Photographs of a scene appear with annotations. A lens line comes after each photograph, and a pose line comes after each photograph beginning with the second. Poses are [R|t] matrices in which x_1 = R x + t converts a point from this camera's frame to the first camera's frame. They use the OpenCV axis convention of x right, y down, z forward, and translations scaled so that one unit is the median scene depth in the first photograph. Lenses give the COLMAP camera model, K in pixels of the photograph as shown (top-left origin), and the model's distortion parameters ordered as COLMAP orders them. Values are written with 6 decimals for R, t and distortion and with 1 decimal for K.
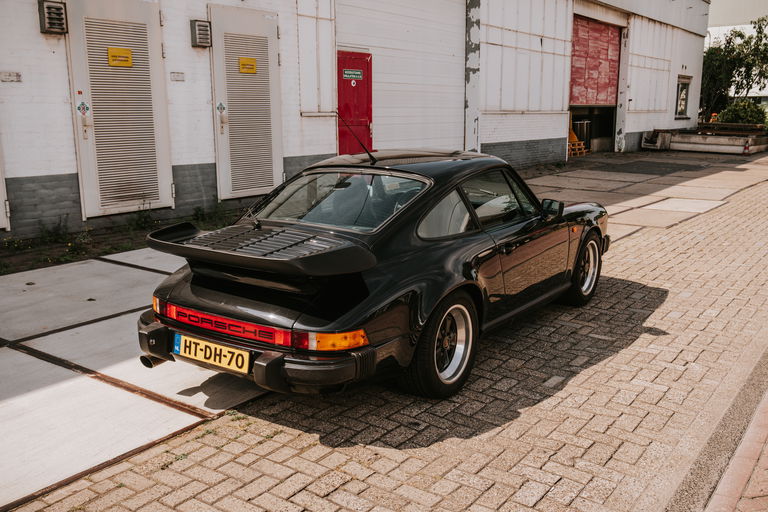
lens RADIAL K [[679.1, 0, 380.2], [0, 679.1, 260.7], [0, 0, 1]] dist [-0.016777, 0.024665]
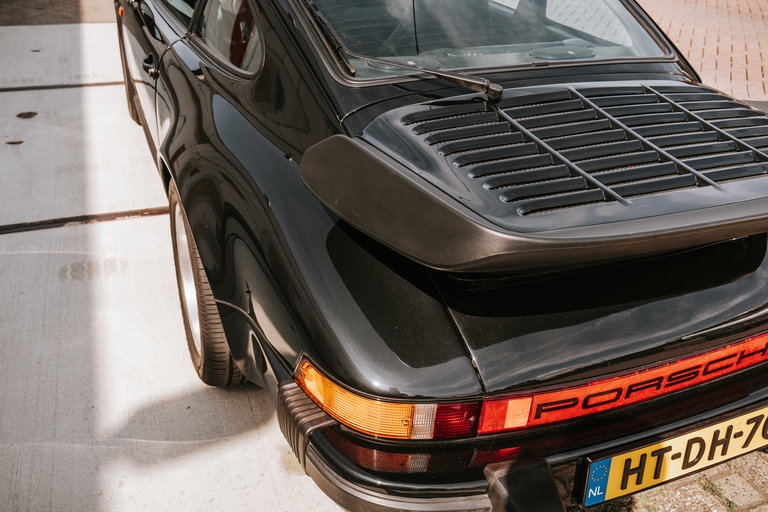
lens RADIAL K [[614.9, 0, 380.0], [0, 614.9, 257.1], [0, 0, 1]] dist [-0.009906, 0.009297]
pose [[0.588593, -0.404863, 0.699745, -0.414192], [0.130009, 0.901700, 0.412354, -0.099413], [-0.797907, -0.151735, 0.583370, 0.703665]]
